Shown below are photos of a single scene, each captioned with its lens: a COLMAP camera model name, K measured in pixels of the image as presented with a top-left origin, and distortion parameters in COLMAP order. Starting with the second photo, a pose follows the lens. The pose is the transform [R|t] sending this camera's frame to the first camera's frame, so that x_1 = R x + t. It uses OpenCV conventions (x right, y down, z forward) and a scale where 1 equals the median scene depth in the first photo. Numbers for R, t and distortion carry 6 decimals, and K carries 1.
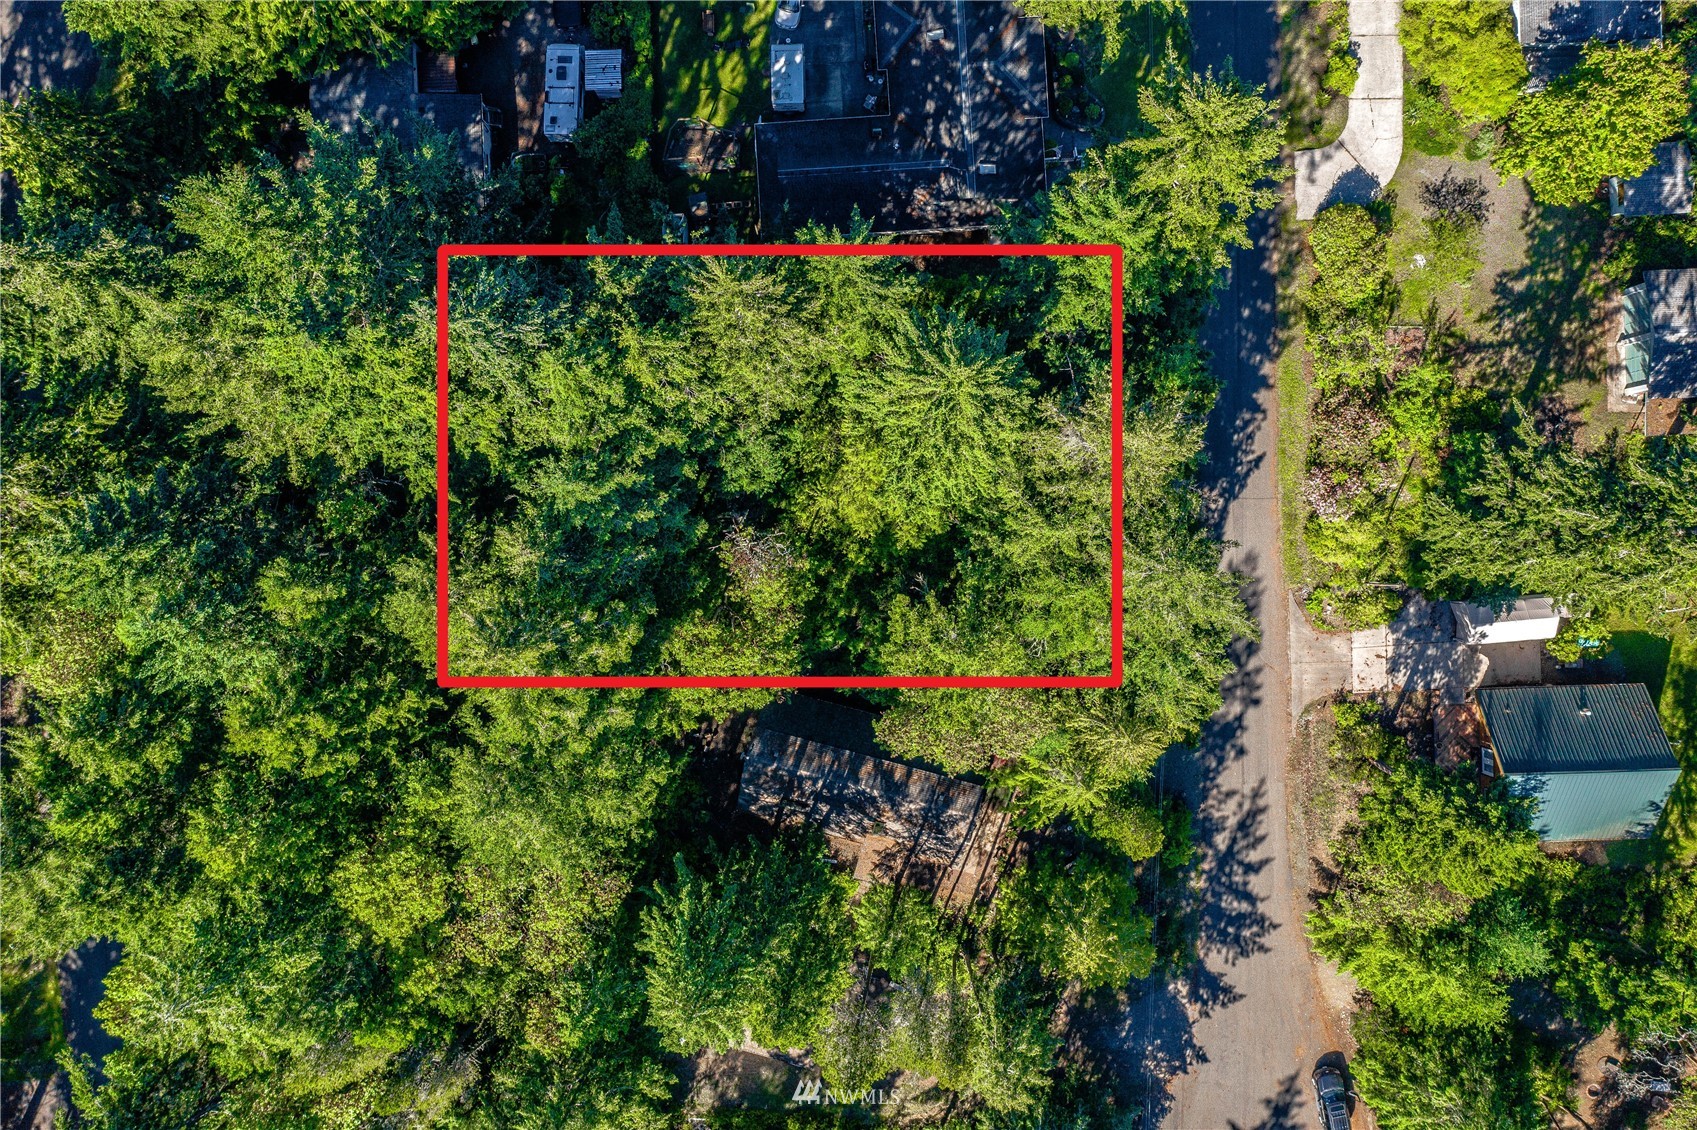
lens RADIAL K [[1361.4, 0, 850.4], [0, 1361.4, 571.4], [0, 0, 1]] dist [0.007841, 0.000724]
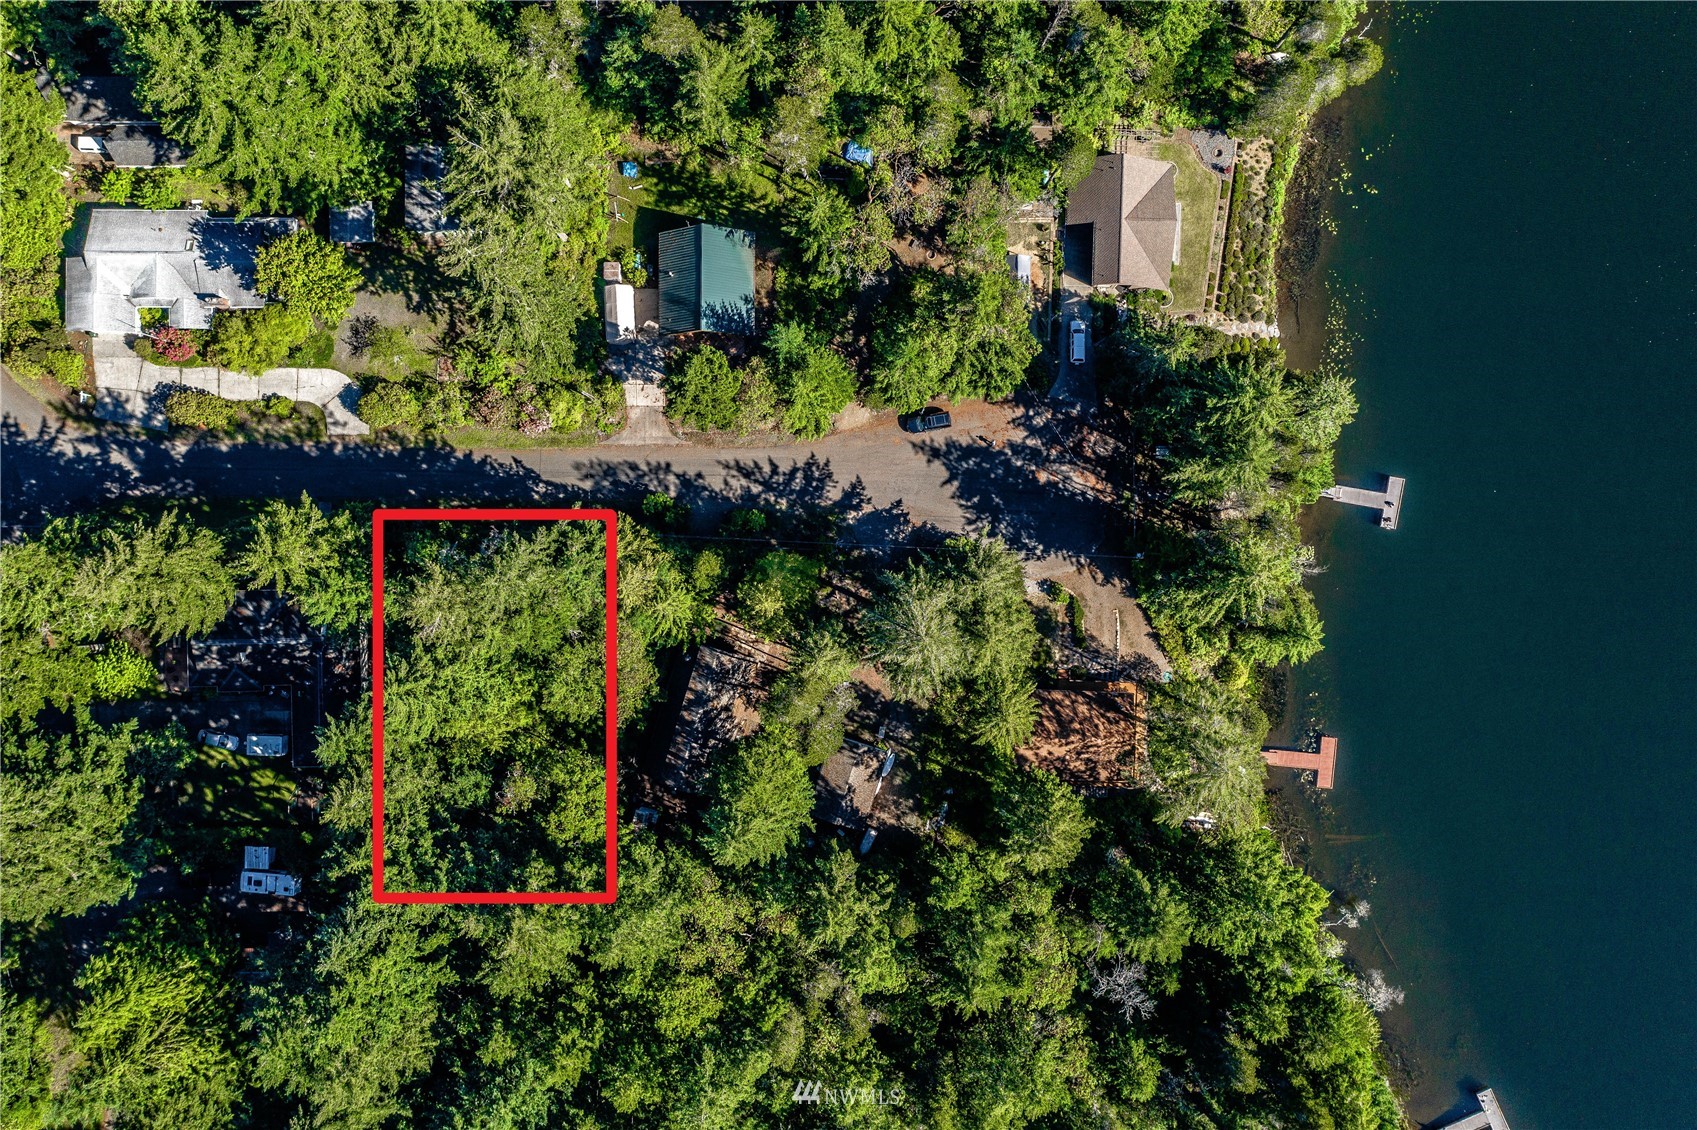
lens RADIAL K [[1361.4, 0, 842.0], [0, 1361.4, 566.1], [0, 0, 1]] dist [0.007841, 0.000724]
pose [[0.040182, -0.999130, 0.011210, 0.174465], [0.998563, 0.039756, -0.035941, 0.371193], [0.035464, 0.012638, 0.999291, -0.603799]]
